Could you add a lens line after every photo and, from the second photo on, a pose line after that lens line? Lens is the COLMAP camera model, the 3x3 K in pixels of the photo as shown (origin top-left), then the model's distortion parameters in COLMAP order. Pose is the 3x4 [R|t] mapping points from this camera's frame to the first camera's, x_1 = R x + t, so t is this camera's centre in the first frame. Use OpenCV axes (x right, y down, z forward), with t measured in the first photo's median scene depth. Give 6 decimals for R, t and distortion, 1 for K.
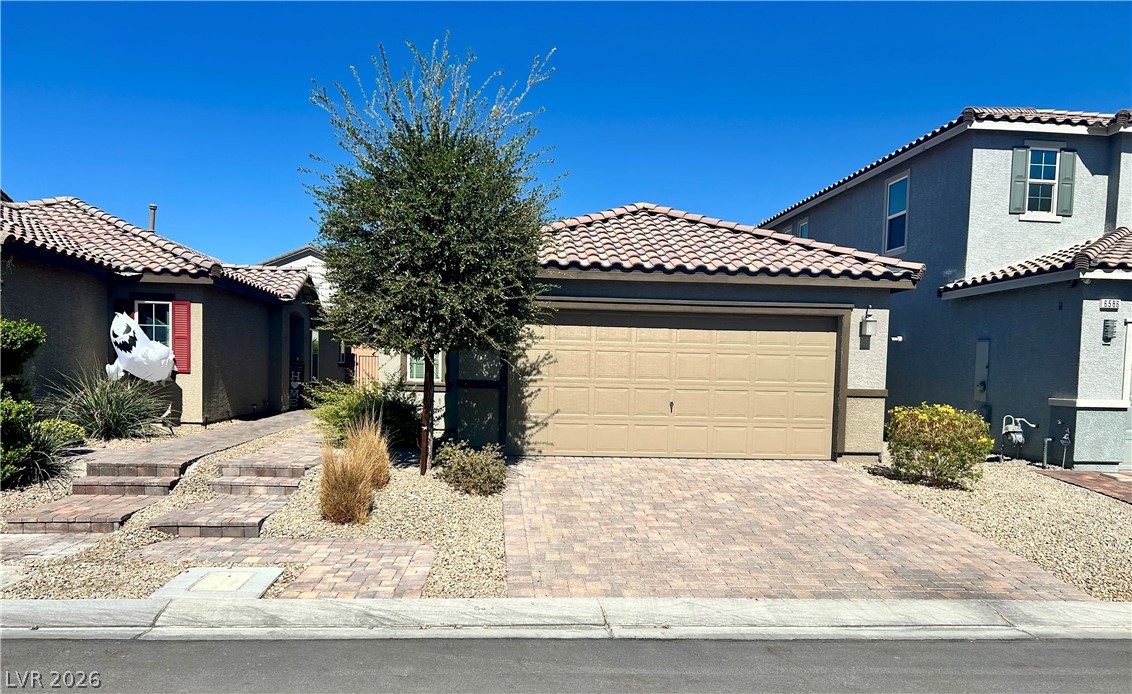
lens RADIAL K [[865.6, 0, 565.5], [0, 865.6, 423.4], [0, 0, 1]] dist [0.067618, -0.071404]
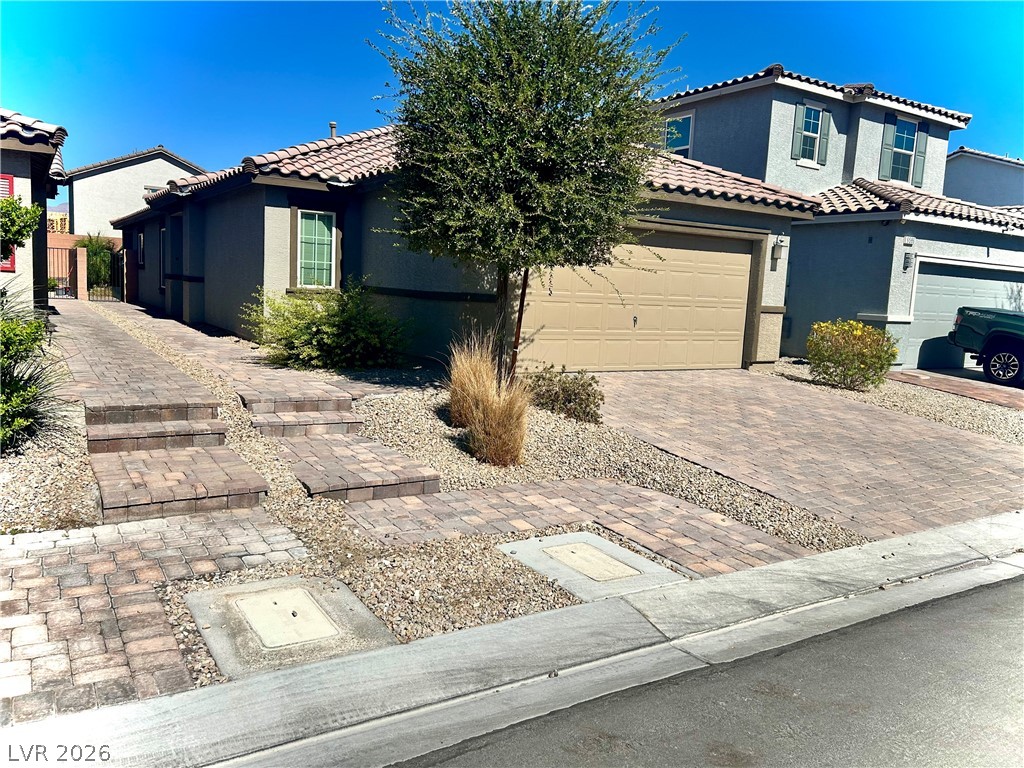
lens RADIAL K [[775.5, 0, 512.0], [0, 775.5, 384.0], [0, 0, 1]] dist [0.103275, -0.152878]
pose [[0.889232, -0.036118, 0.456028, -0.437490], [-0.002064, 0.996551, 0.082954, -0.021810], [-0.457451, -0.074707, 0.886091, 0.234715]]
